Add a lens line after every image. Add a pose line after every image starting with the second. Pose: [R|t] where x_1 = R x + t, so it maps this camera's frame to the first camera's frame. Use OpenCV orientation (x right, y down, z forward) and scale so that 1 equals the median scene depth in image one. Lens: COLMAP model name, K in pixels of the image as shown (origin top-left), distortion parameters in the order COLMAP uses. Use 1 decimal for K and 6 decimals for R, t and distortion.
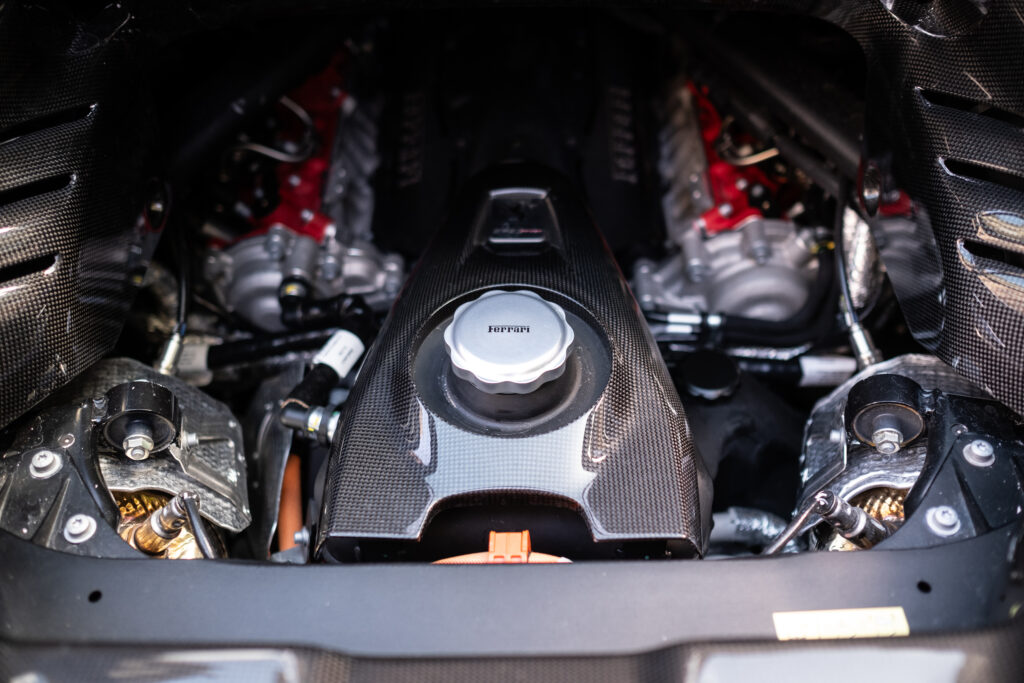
lens RADIAL K [[1039.9, 0, 510.6], [0, 1039.9, 343.4], [0, 0, 1]] dist [-0.044069, 0.000000]
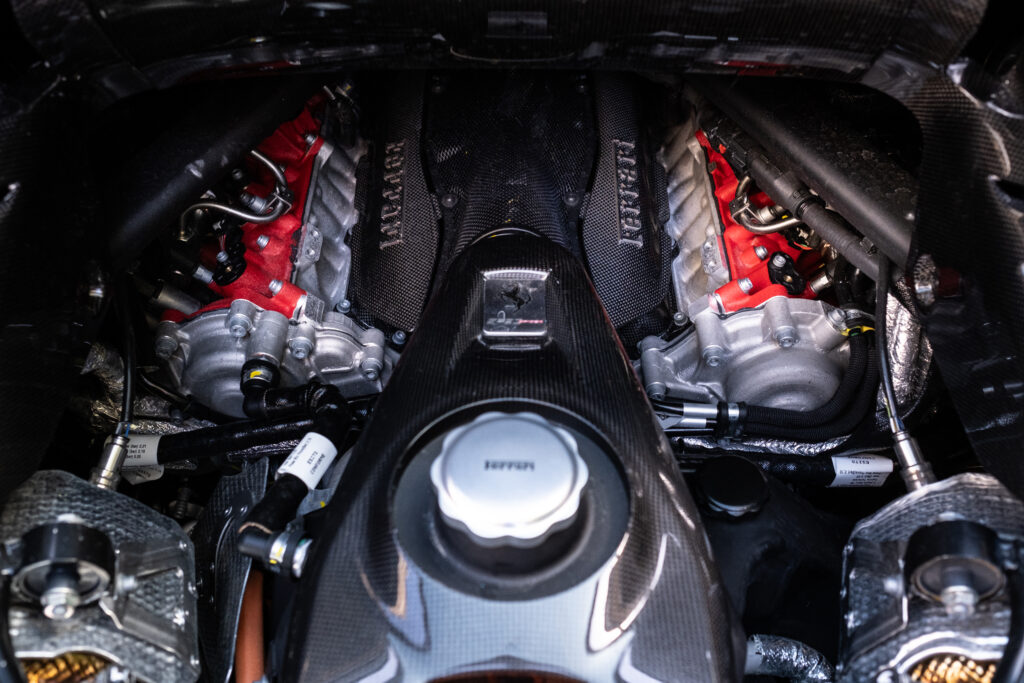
lens RADIAL K [[1039.9, 0, 512.8], [0, 1039.9, 339.1], [0, 0, 1]] dist [-0.044069, 0.000000]
pose [[0.999758, 0.008211, 0.020392, -0.013150], [-0.007942, 0.999880, -0.013271, -0.081689], [-0.020498, 0.013106, 0.999704, 0.132194]]
